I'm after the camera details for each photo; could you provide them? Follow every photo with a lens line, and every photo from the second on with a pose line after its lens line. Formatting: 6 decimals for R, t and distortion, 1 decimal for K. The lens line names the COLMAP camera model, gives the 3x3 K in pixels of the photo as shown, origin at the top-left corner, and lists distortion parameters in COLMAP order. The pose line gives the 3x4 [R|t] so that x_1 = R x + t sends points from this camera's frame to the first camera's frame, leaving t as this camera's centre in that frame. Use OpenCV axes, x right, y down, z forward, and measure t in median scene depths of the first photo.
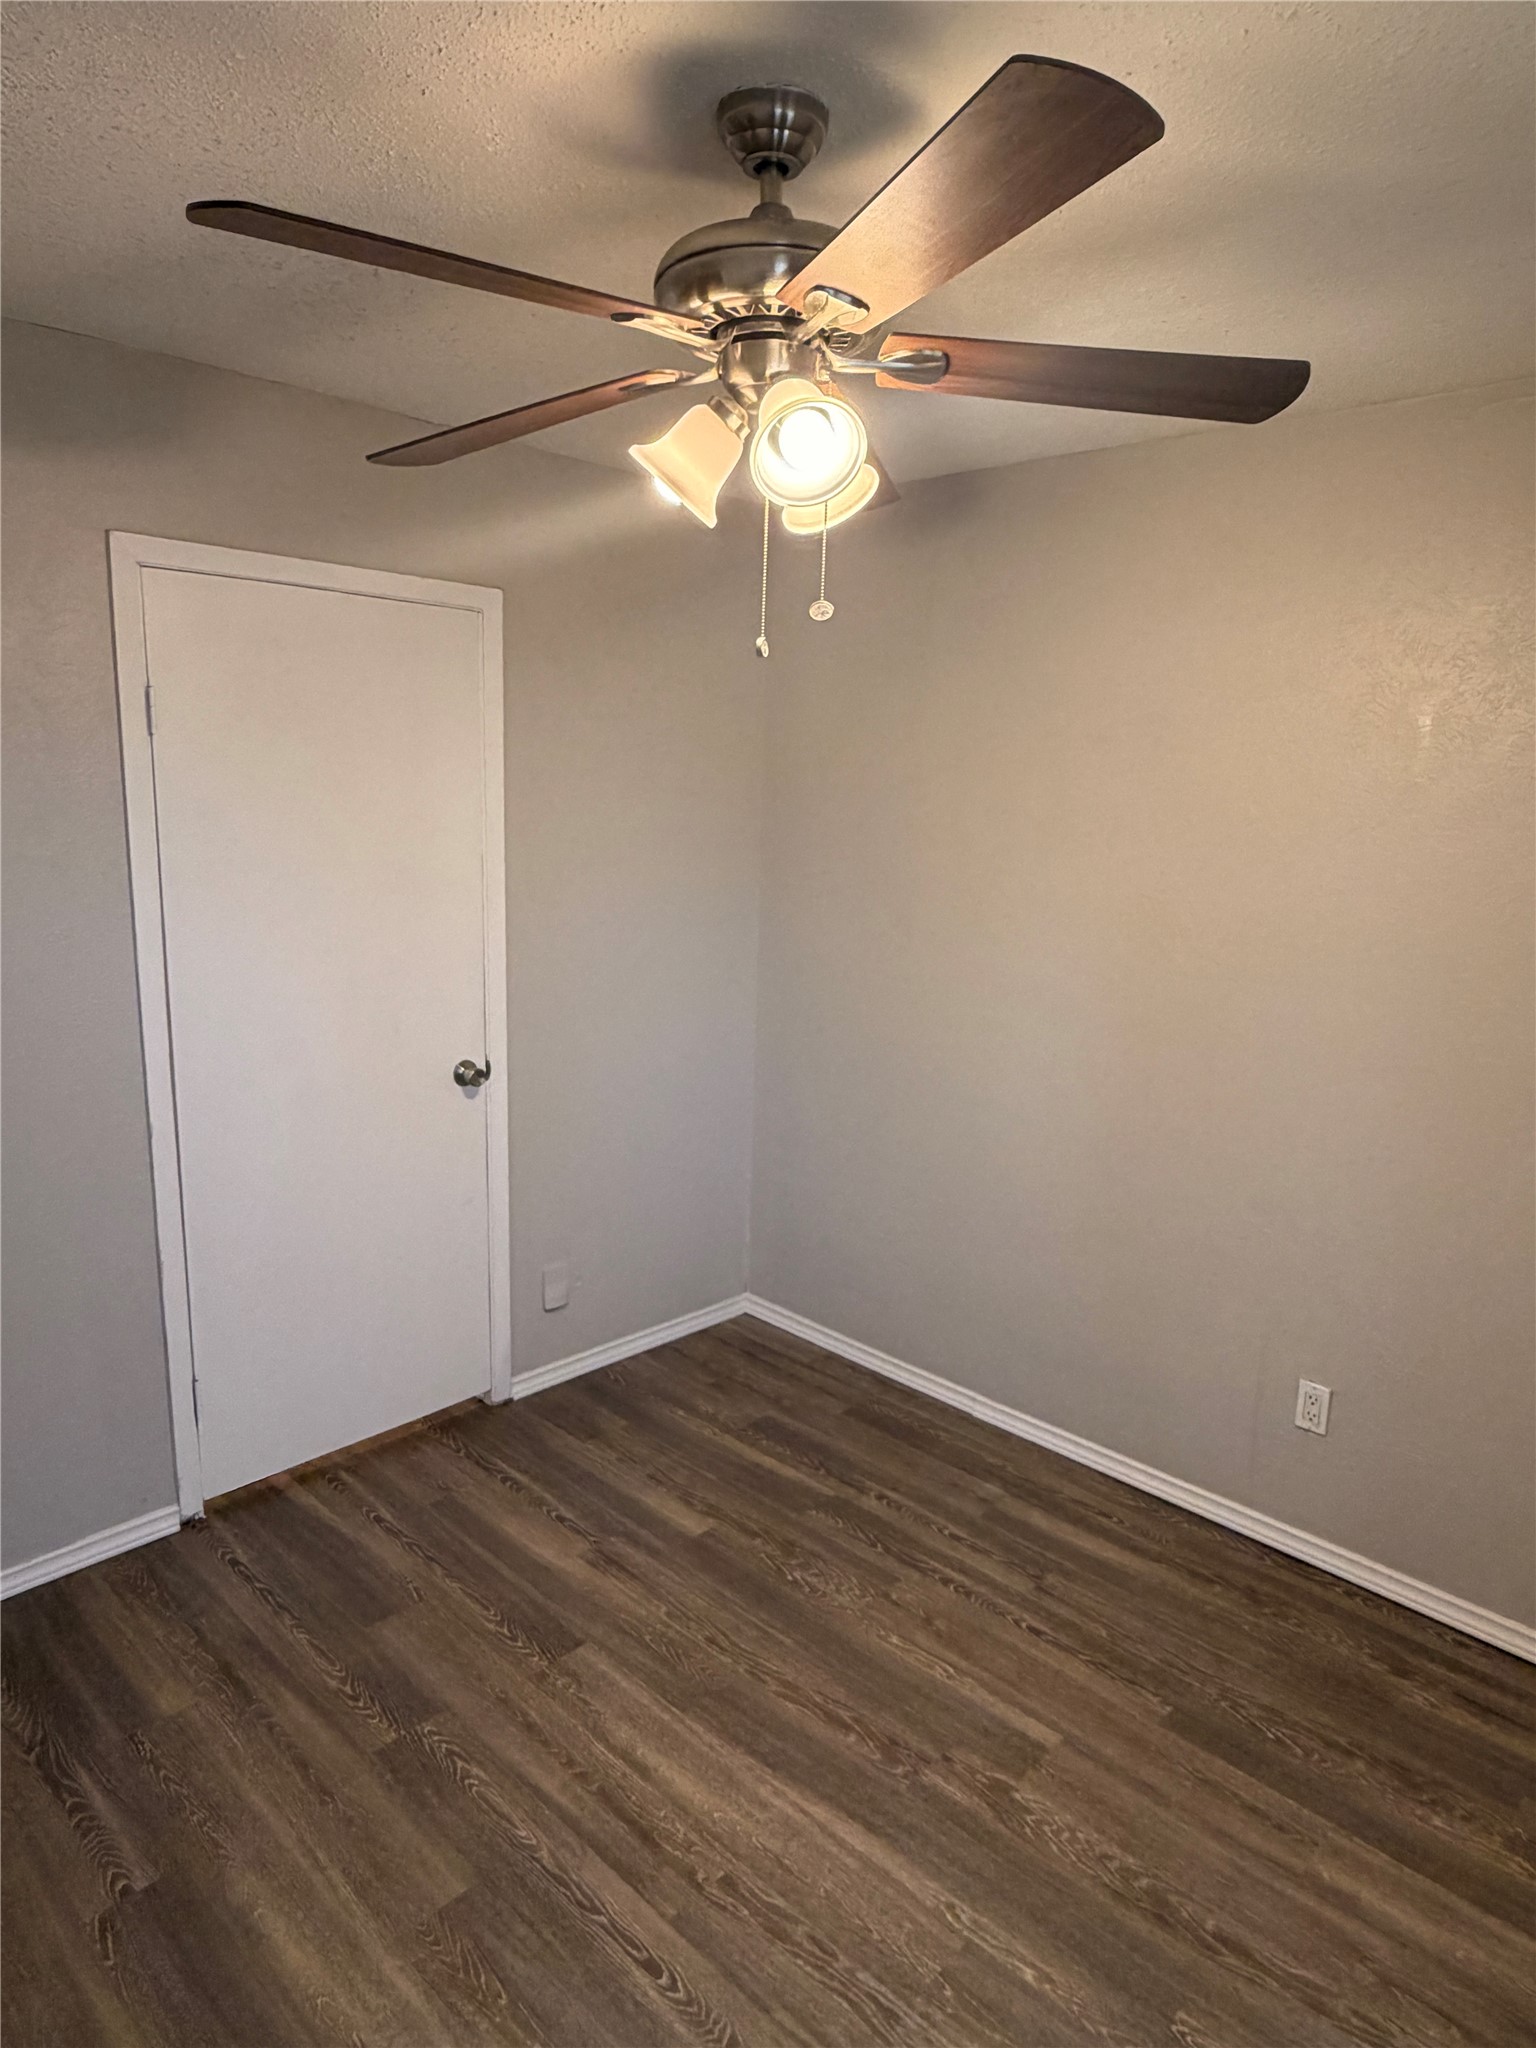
lens RADIAL K [[1253.4, 0, 774.7], [0, 1253.4, 1027.4], [0, 0, 1]] dist [0.001172, 0.003141]
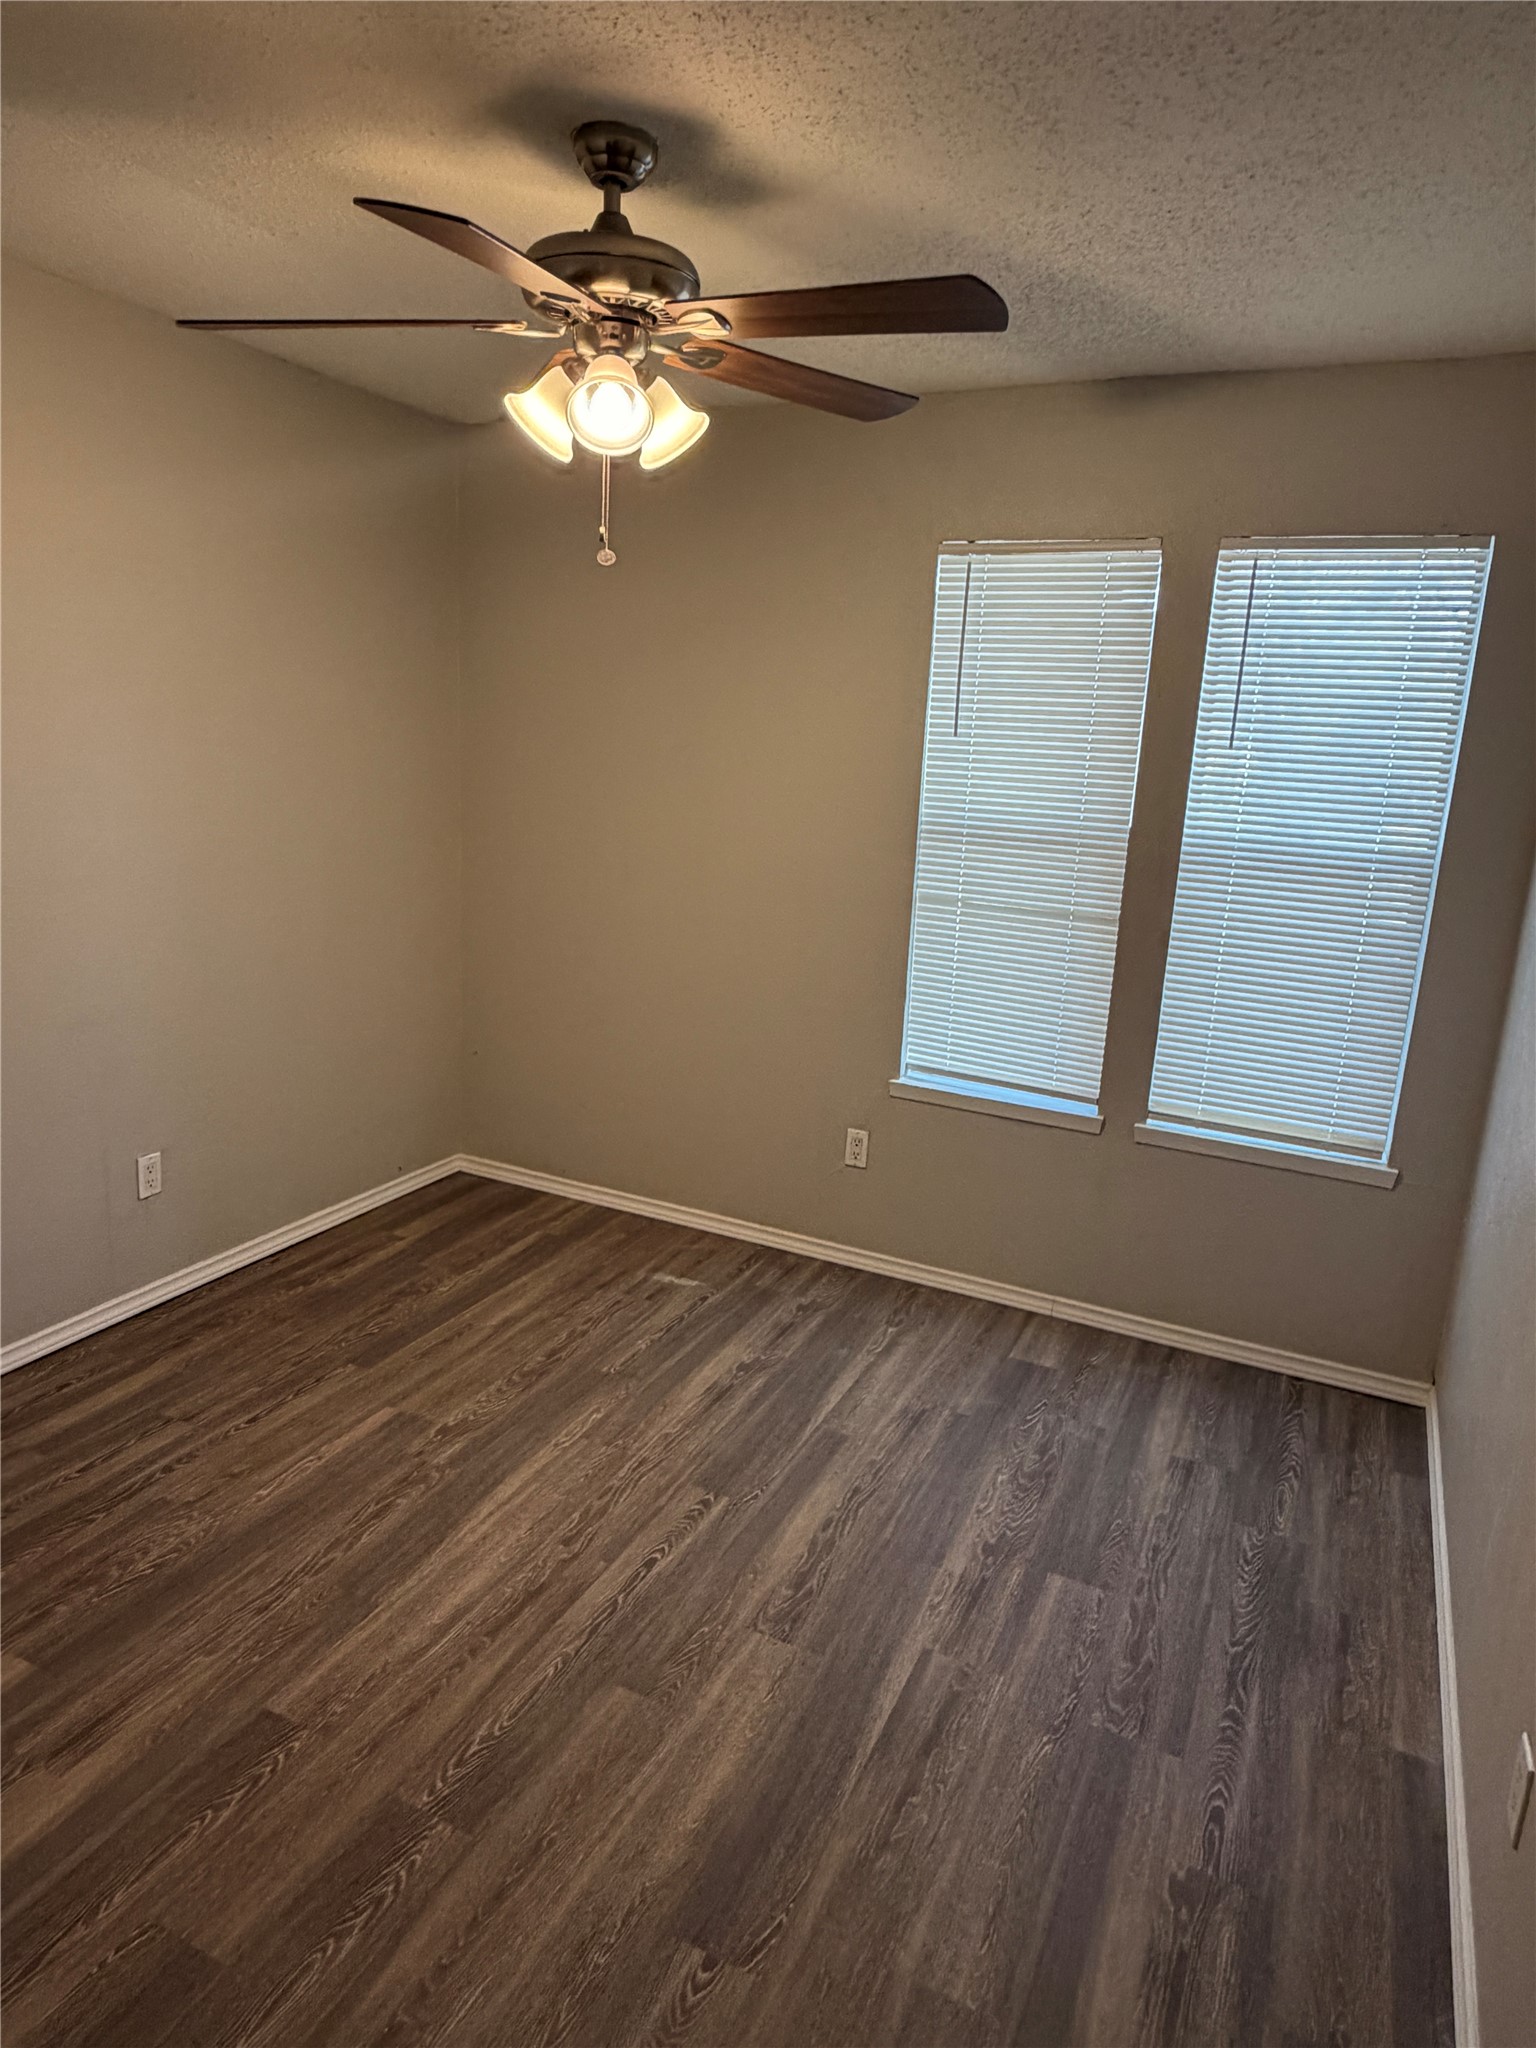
lens RADIAL K [[1253.4, 0, 774.7], [0, 1253.4, 1027.4], [0, 0, 1]] dist [0.001172, 0.003141]
pose [[-0.313330, -0.271633, 0.909967, -1.083682], [0.119141, 0.939404, 0.321444, -0.188236], [-0.942141, 0.209132, -0.261981, 0.990638]]
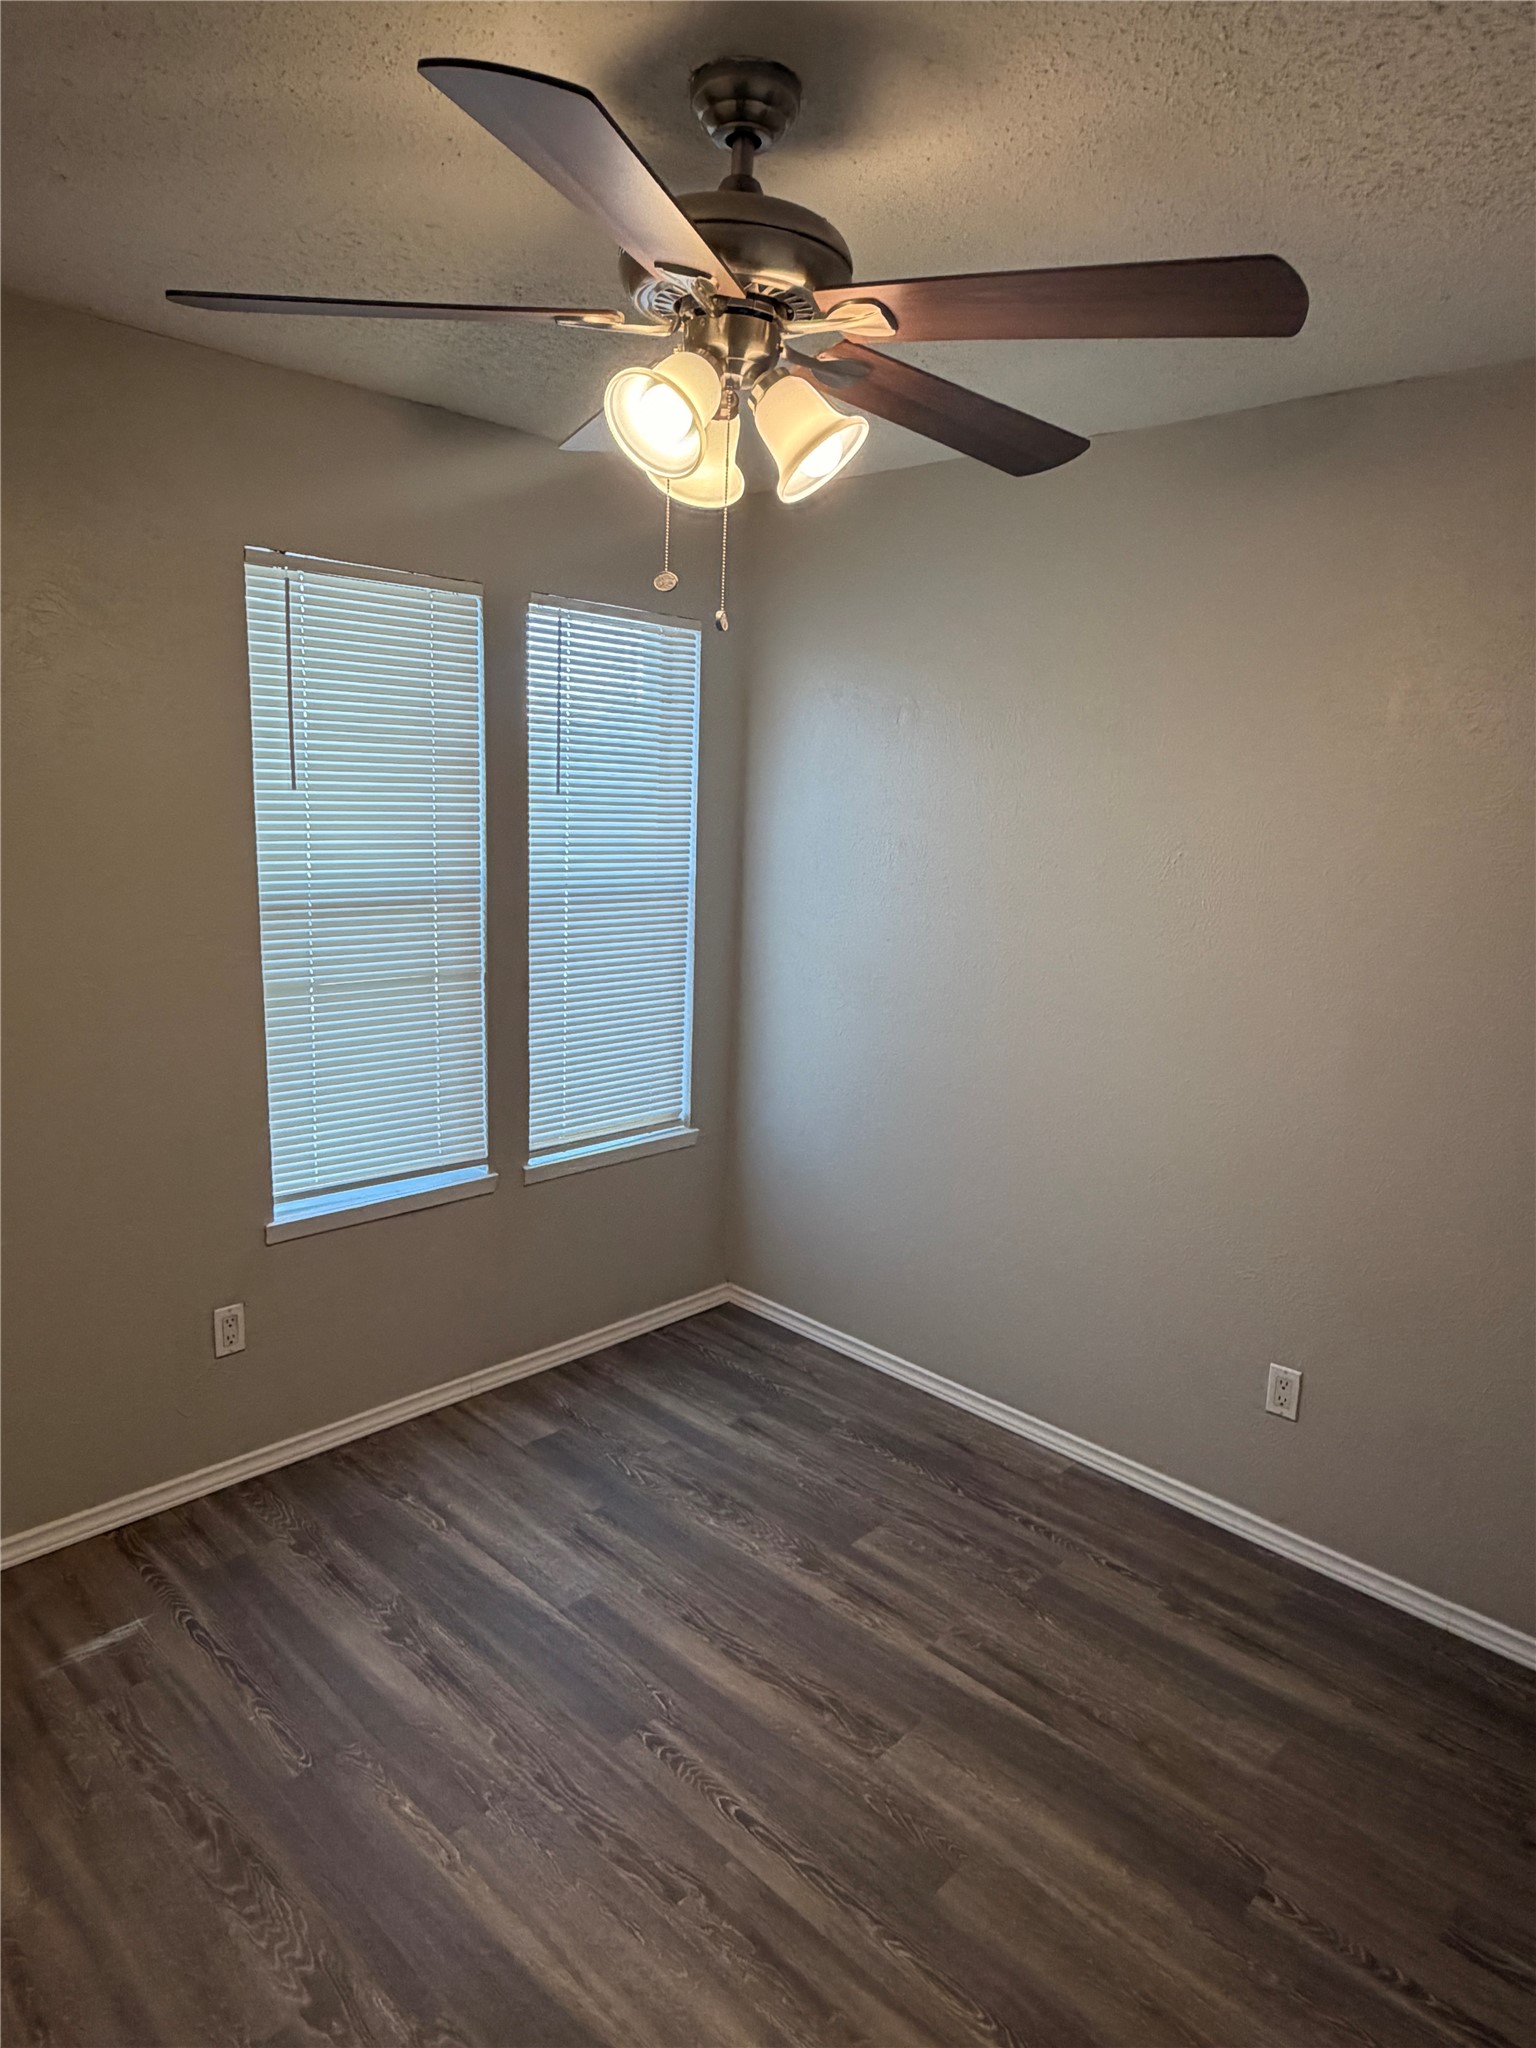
lens RADIAL K [[1239.8, 0, 768.0], [0, 1239.8, 1024.0], [0, 0, 1]] dist [-0.000489, -0.000427]
pose [[-0.997077, -0.075121, -0.013937, -0.044579], [-0.074879, 0.924548, 0.373637, -0.292317], [-0.015182, 0.373589, -0.927470, 1.579258]]
